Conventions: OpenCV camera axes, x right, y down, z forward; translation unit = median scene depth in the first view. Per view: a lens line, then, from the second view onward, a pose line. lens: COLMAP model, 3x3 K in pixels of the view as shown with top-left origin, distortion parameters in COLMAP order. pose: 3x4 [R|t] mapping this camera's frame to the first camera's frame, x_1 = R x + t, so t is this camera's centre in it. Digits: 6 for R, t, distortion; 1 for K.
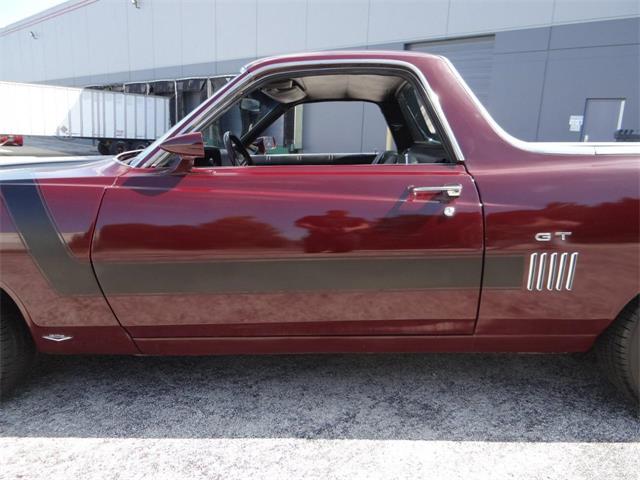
lens RADIAL K [[514.4, 0, 319.2], [0, 514.4, 241.5], [0, 0, 1]] dist [-0.002258, -0.000042]
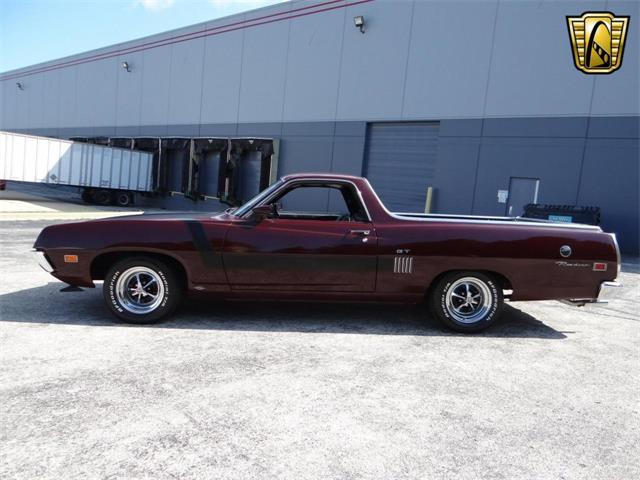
lens RADIAL K [[514.4, 0, 323.2], [0, 514.4, 241.1], [0, 0, 1]] dist [-0.002258, -0.000042]
pose [[0.996240, 0.041506, 0.076048, -0.009398], [-0.032950, 0.993330, -0.110501, 0.015017], [-0.080127, 0.107579, 0.990962, -0.097204]]
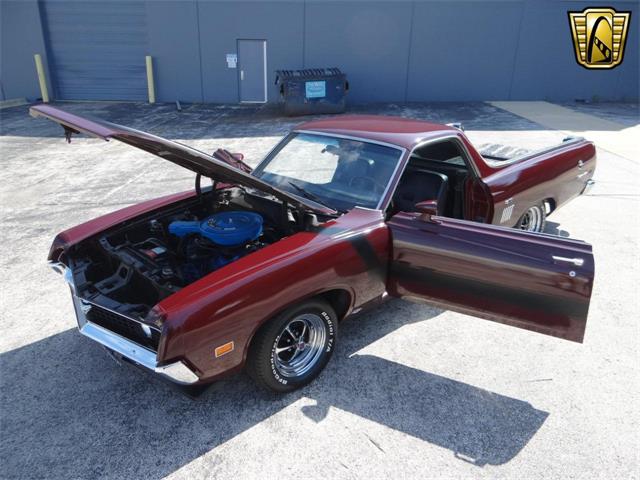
lens RADIAL K [[514.4, 0, 318.7], [0, 514.4, 247.8], [0, 0, 1]] dist [-0.002258, -0.000042]
pose [[0.729581, -0.273979, 0.626616, -0.117442], [0.163304, 0.959534, 0.229406, -0.032623], [-0.664112, -0.065041, 0.744799, -0.017742]]
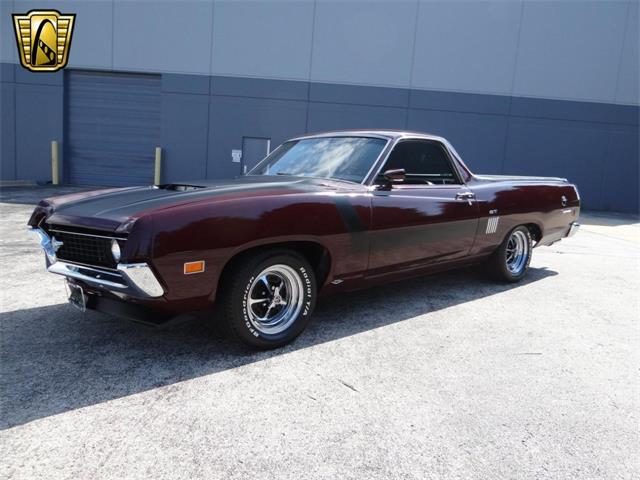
lens RADIAL K [[514.4, 0, 317.3], [0, 514.4, 242.7], [0, 0, 1]] dist [-0.002258, -0.000042]
pose [[0.734126, -0.078665, 0.674441, -0.120834], [0.111122, 0.993794, -0.005043, 0.003795], [-0.669858, 0.078648, 0.738312, -0.018641]]
